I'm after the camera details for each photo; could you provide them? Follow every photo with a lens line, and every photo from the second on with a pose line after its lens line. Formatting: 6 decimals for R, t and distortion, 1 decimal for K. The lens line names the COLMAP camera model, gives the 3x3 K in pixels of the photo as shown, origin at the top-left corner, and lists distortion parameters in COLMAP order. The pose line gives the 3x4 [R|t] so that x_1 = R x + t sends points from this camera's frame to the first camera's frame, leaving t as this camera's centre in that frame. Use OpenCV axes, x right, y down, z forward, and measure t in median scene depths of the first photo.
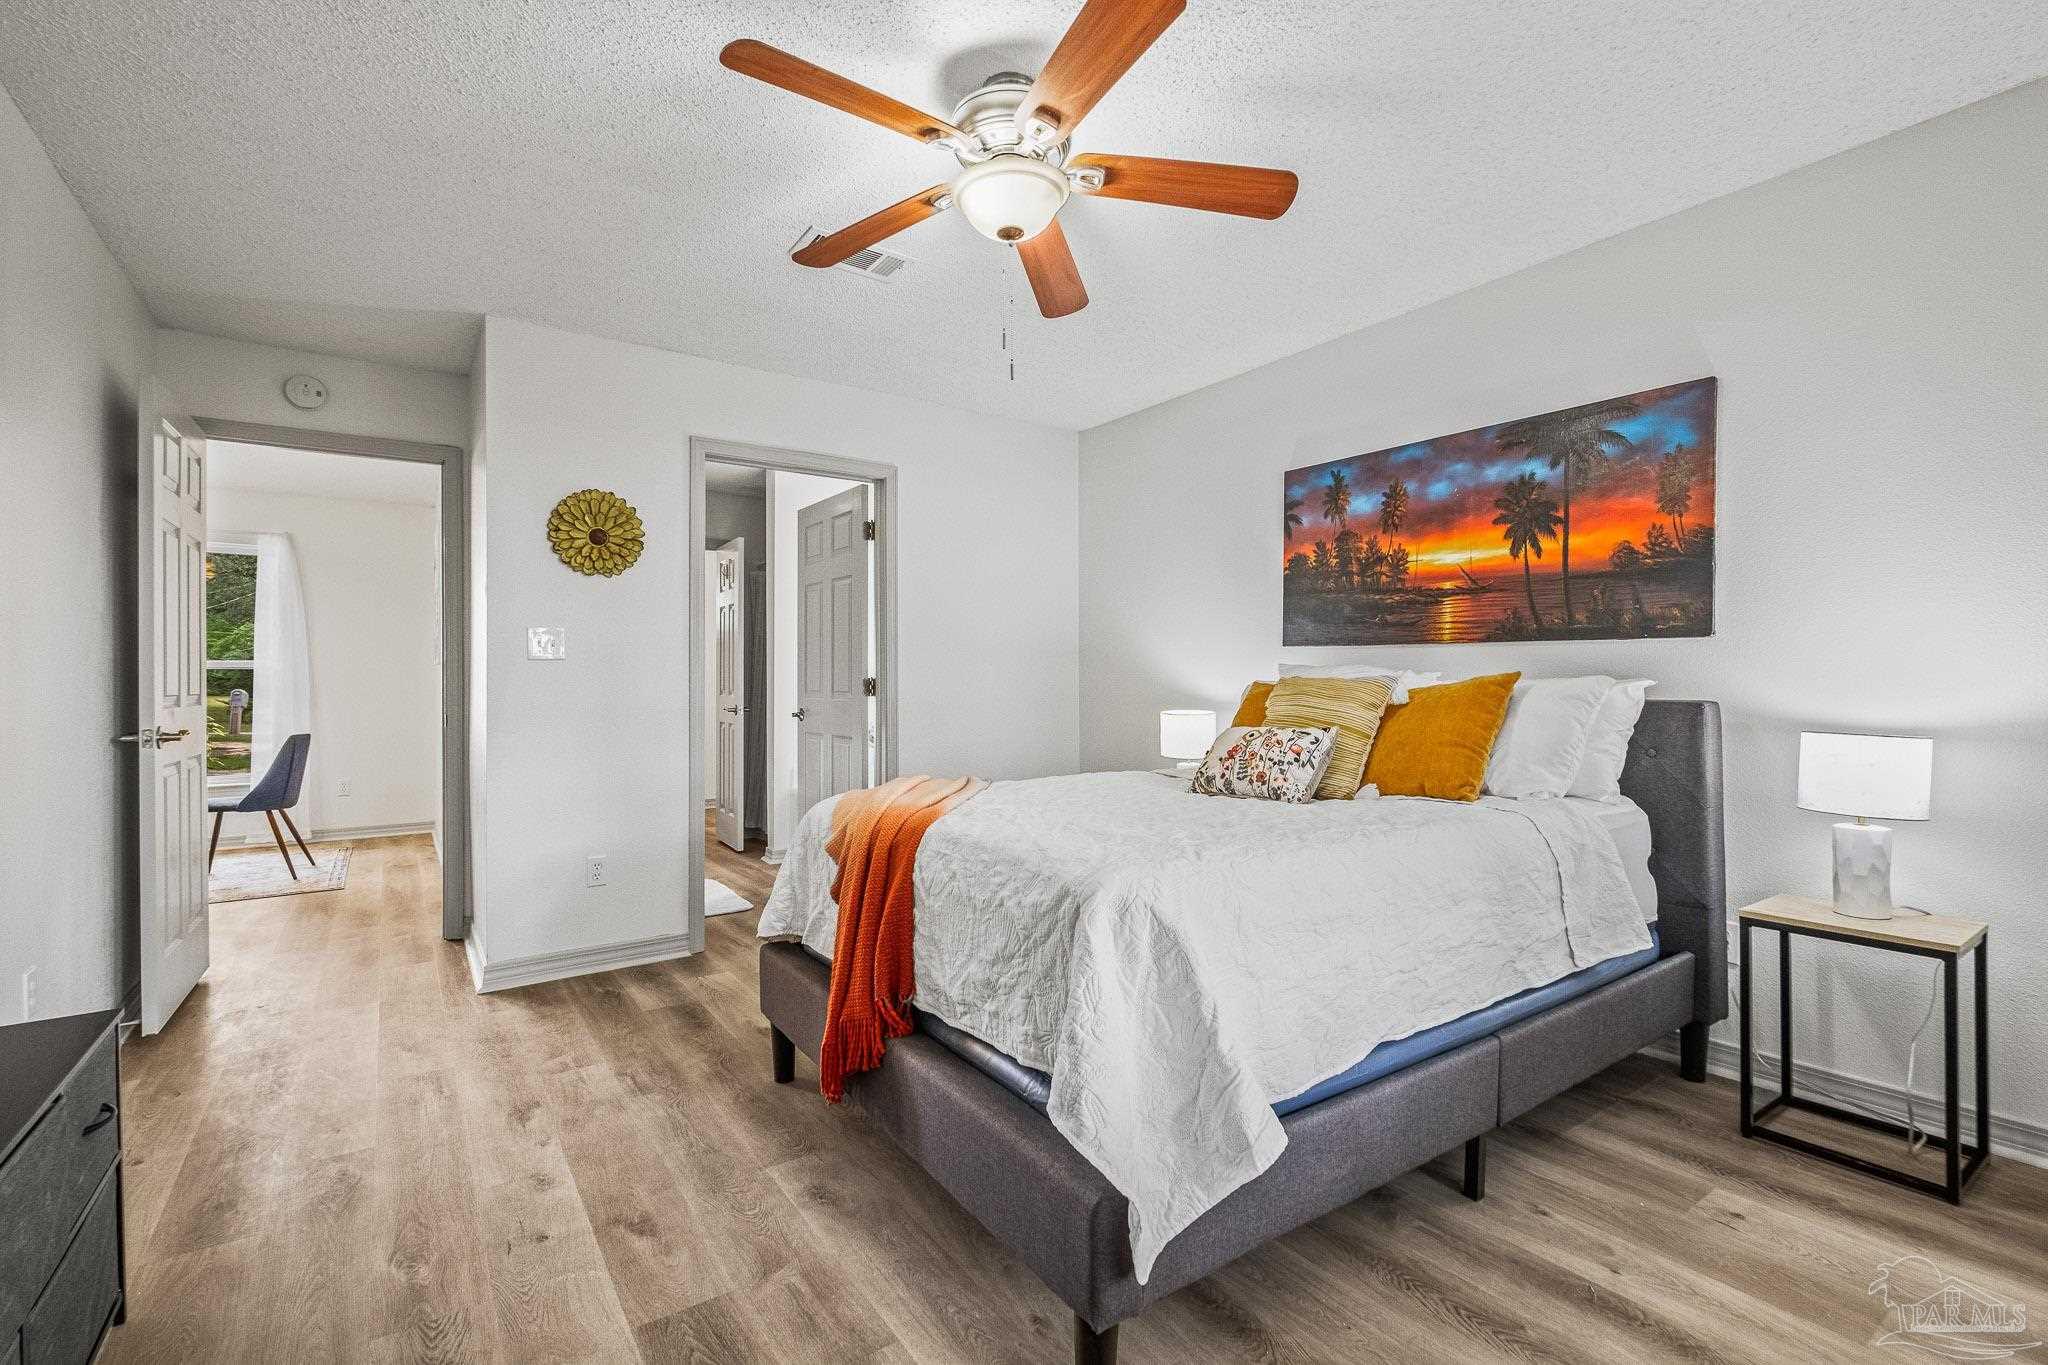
lens RADIAL K [[912.2, 0, 1028.7], [0, 912.2, 670.7], [0, 0, 1]] dist [0.003288, -0.002248]
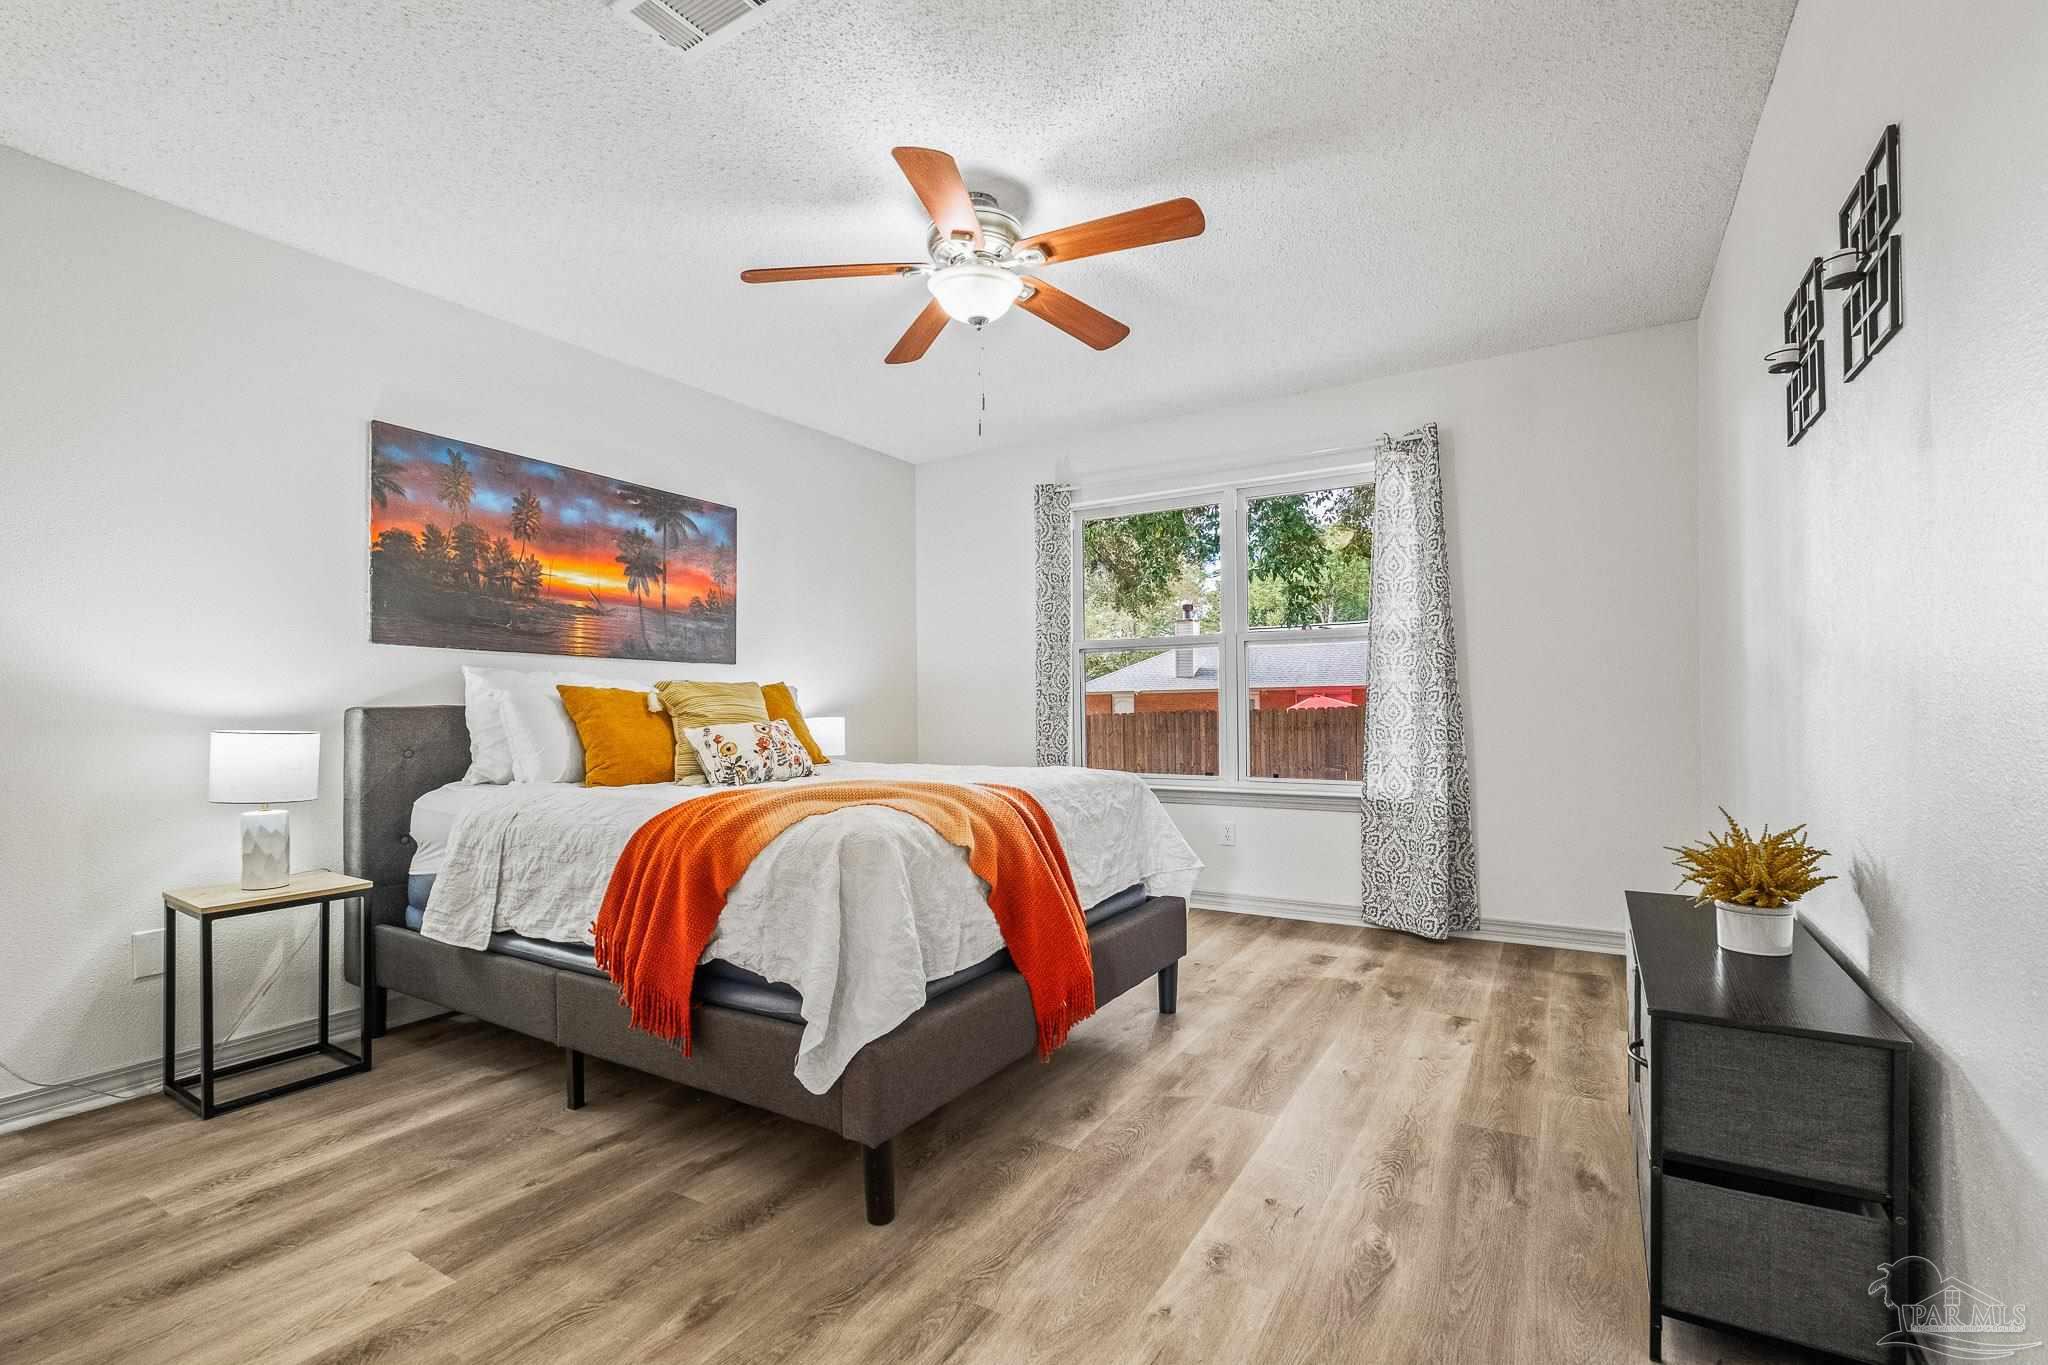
lens RADIAL K [[912.2, 0, 1027.8], [0, 912.2, 702.1], [0, 0, 1]] dist [0.003288, -0.002248]
pose [[-0.405802, 0.015652, 0.913827, -0.813302], [0.006190, 0.999877, -0.014377, 0.047561], [-0.913940, -0.000177, -0.405849, 0.992518]]
